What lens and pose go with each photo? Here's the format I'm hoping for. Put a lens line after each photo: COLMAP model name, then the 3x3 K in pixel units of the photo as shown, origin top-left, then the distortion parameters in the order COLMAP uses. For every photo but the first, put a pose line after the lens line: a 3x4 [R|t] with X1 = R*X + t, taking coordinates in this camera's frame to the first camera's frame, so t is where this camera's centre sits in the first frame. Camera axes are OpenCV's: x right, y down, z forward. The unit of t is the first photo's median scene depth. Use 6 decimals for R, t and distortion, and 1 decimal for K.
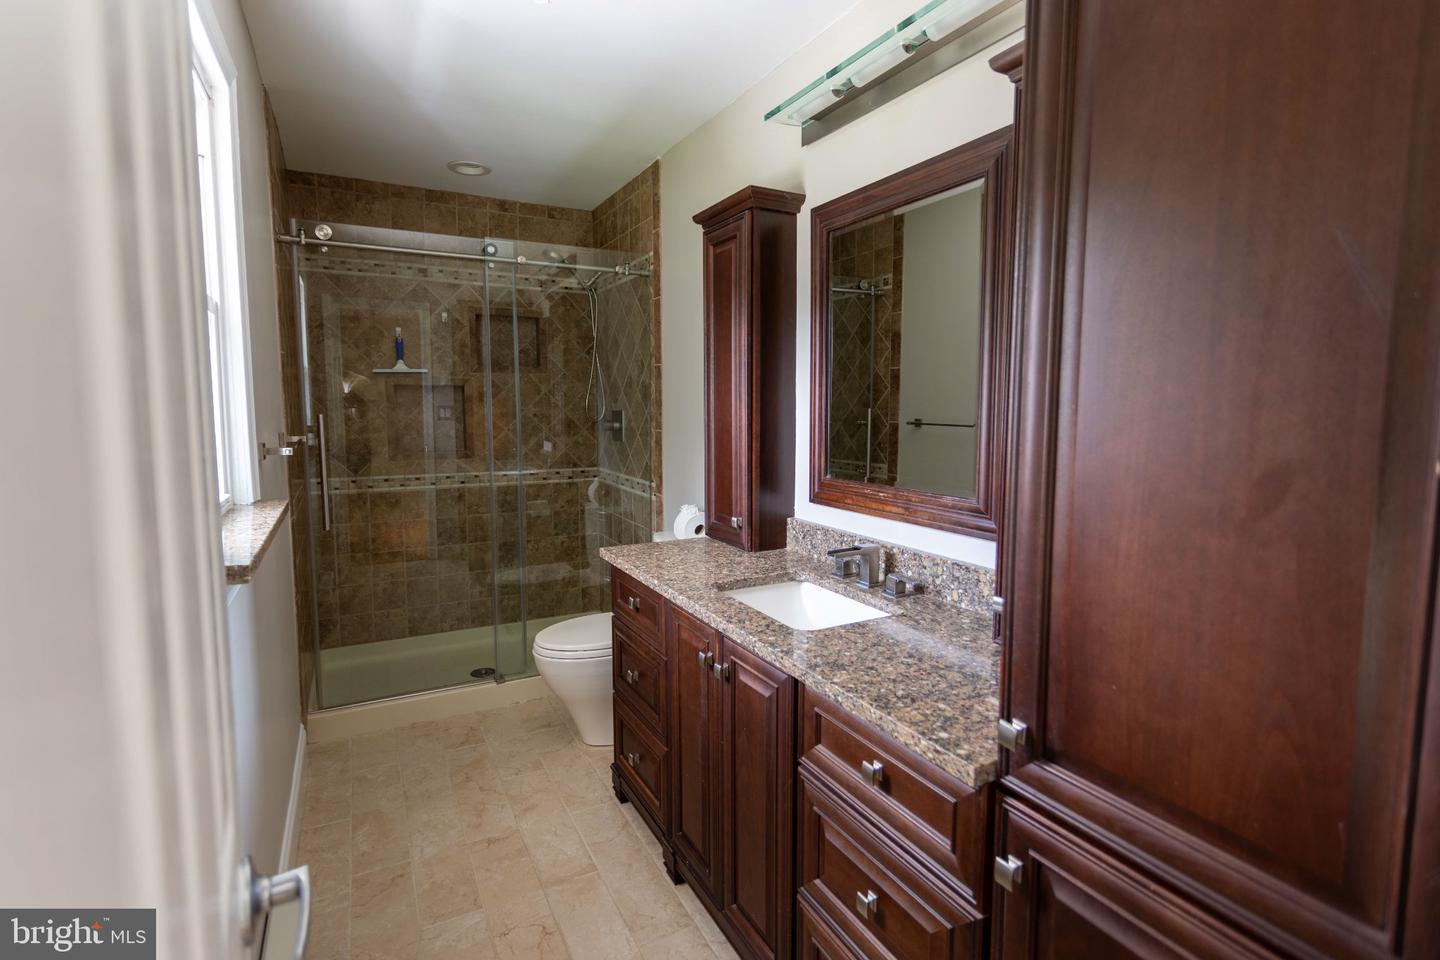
lens RADIAL K [[684.1, 0, 715.4], [0, 684.1, 470.7], [0, 0, 1]] dist [-0.000967, 0.000545]
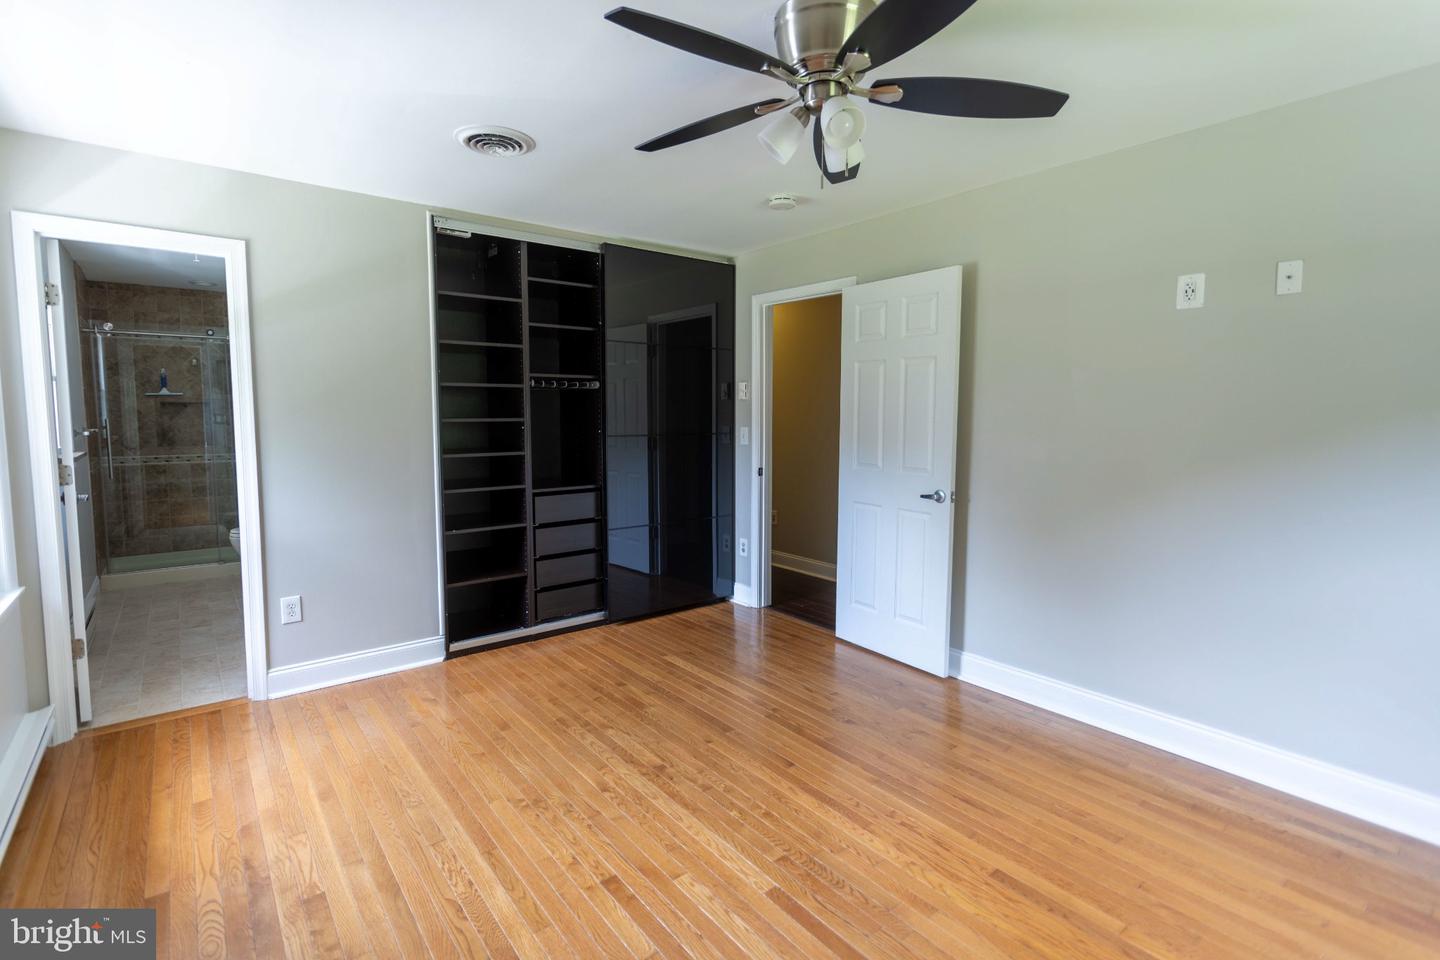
lens RADIAL K [[684.1, 0, 720.1], [0, 684.1, 472.0], [0, 0, 1]] dist [-0.000967, 0.000545]
pose [[0.983652, -0.015350, 0.179423, 0.605456], [0.017357, 0.999803, -0.009617, 0.091061], [-0.179240, 0.012574, 0.983725, -0.943528]]
